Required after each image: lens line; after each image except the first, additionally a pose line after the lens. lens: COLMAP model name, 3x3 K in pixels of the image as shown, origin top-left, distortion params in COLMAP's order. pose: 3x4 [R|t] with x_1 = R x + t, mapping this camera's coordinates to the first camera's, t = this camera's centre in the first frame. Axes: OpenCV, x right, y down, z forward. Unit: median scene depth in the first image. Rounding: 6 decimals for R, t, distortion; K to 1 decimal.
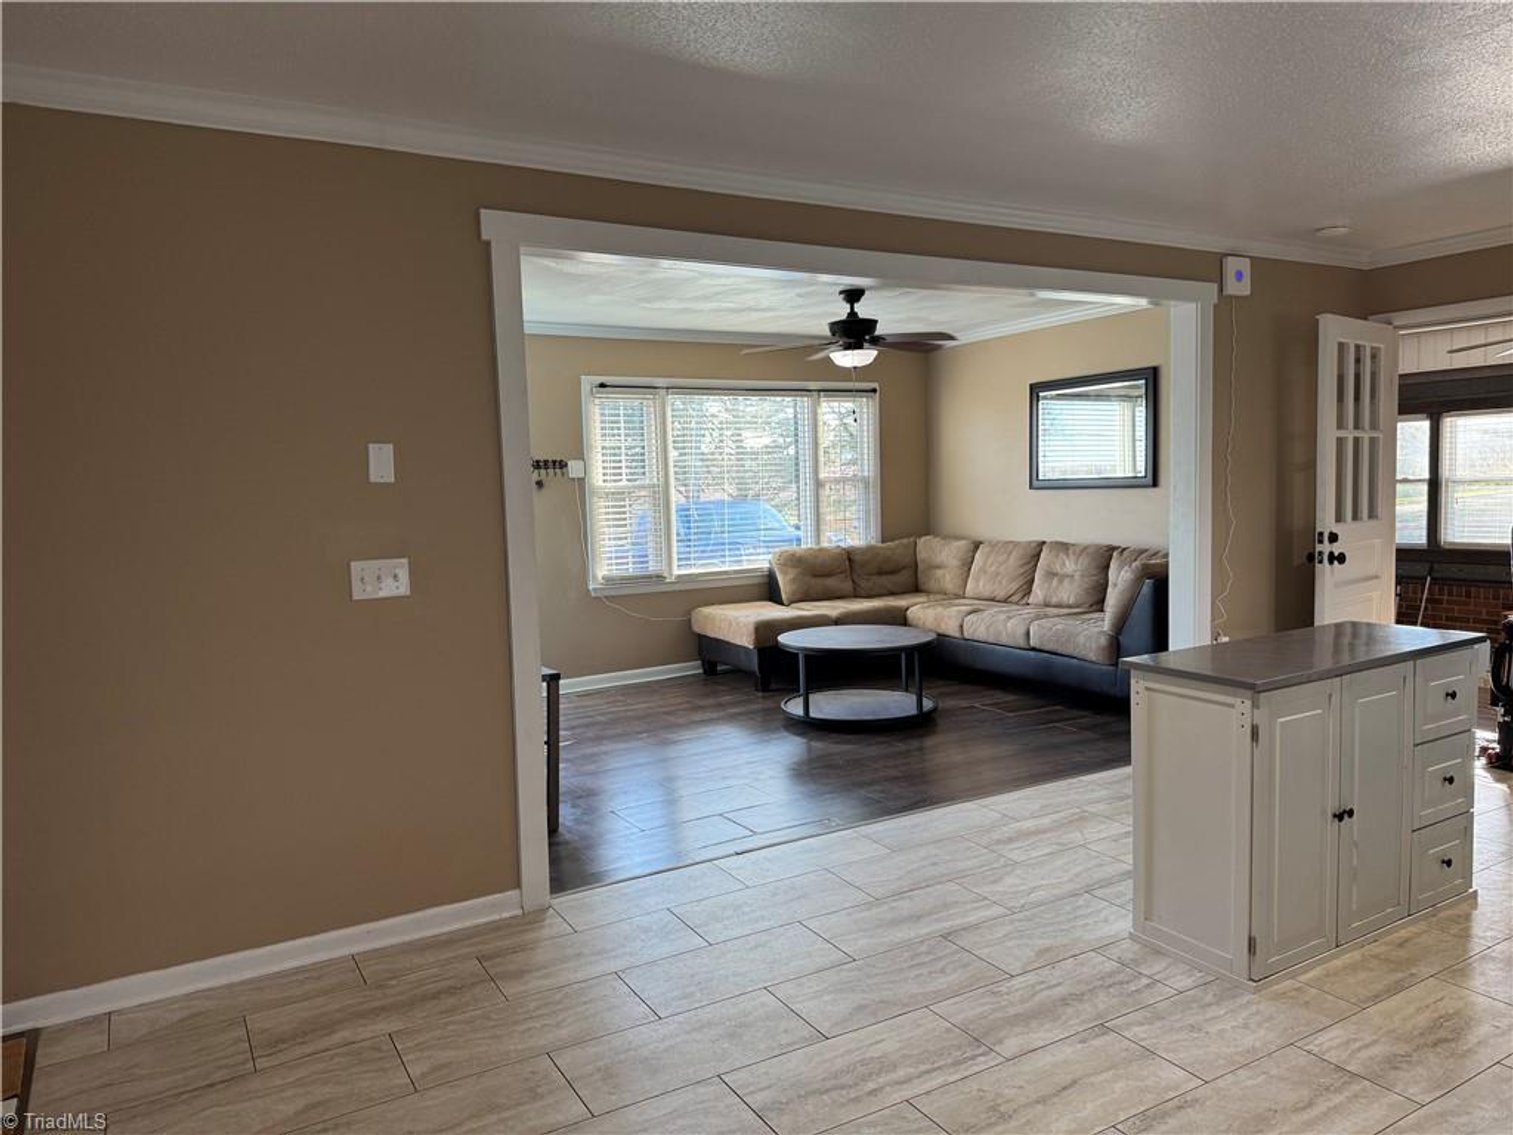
lens RADIAL K [[1061.4, 0, 759.4], [0, 1061.4, 573.5], [0, 0, 1]] dist [0.084104, -0.110700]
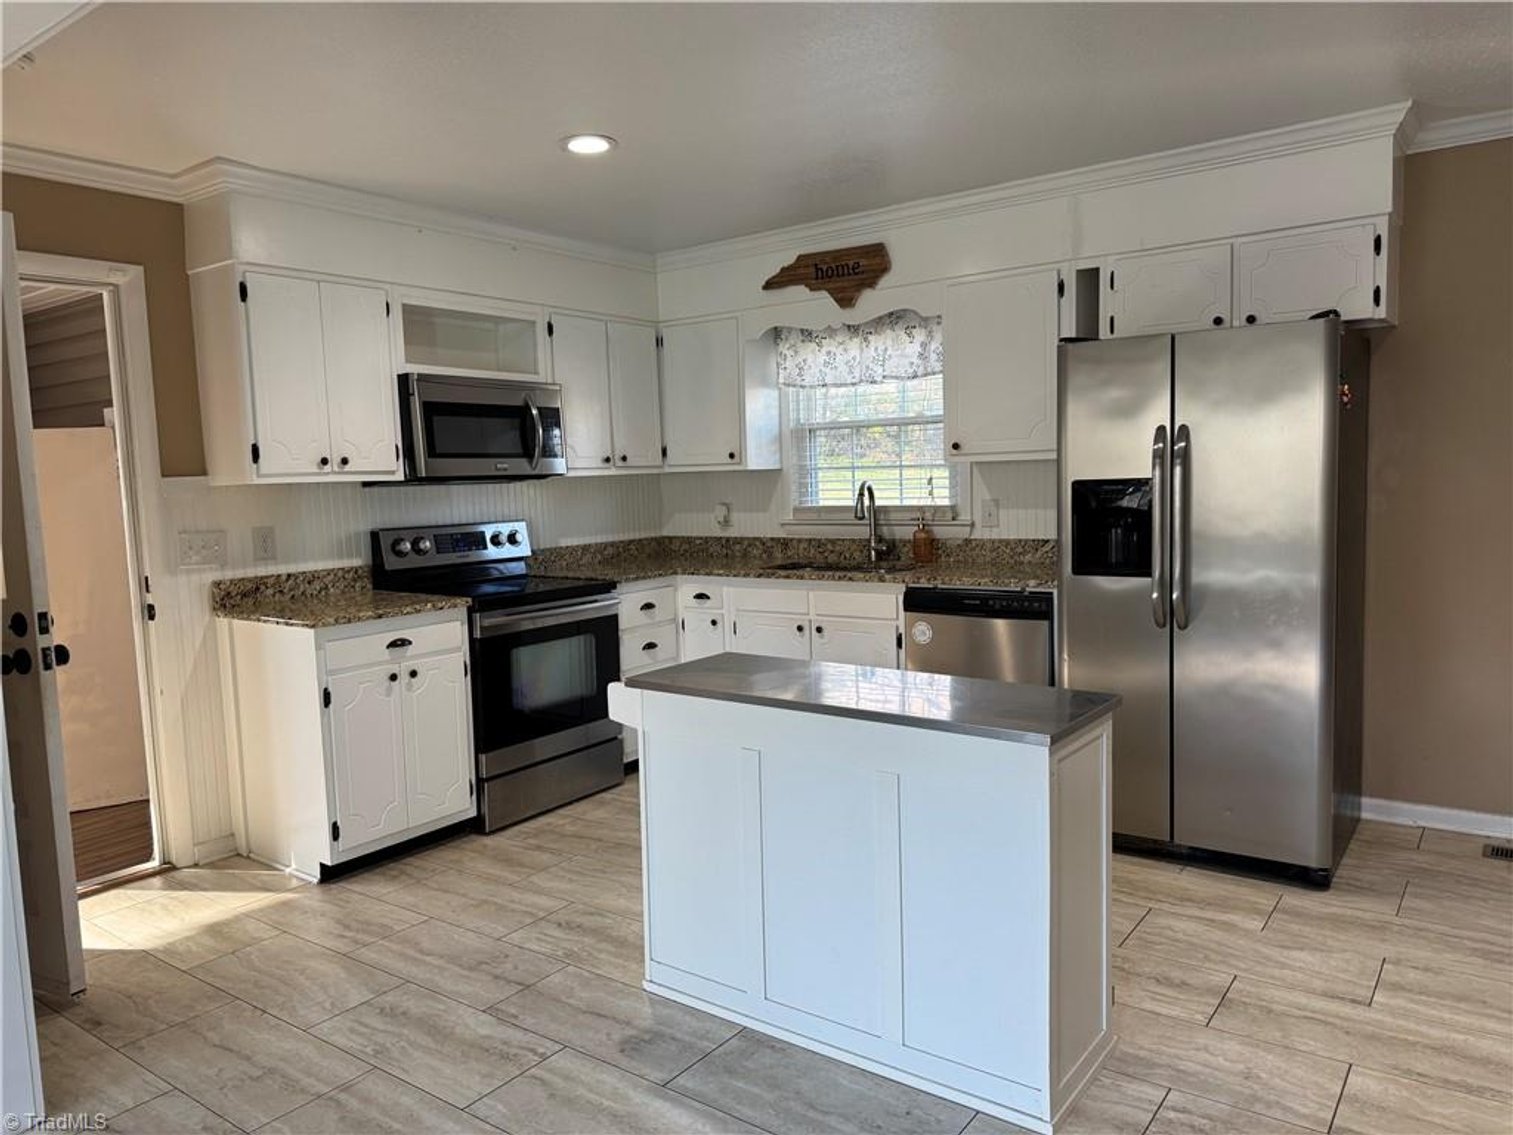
lens RADIAL K [[1061.4, 0, 755.9], [0, 1061.4, 571.2], [0, 0, 1]] dist [0.084104, -0.110700]
pose [[-0.394849, -0.043728, 0.917705, -0.092437], [0.126036, 0.986845, 0.101250, -0.051725], [-0.910060, 0.155643, -0.384143, 0.651178]]
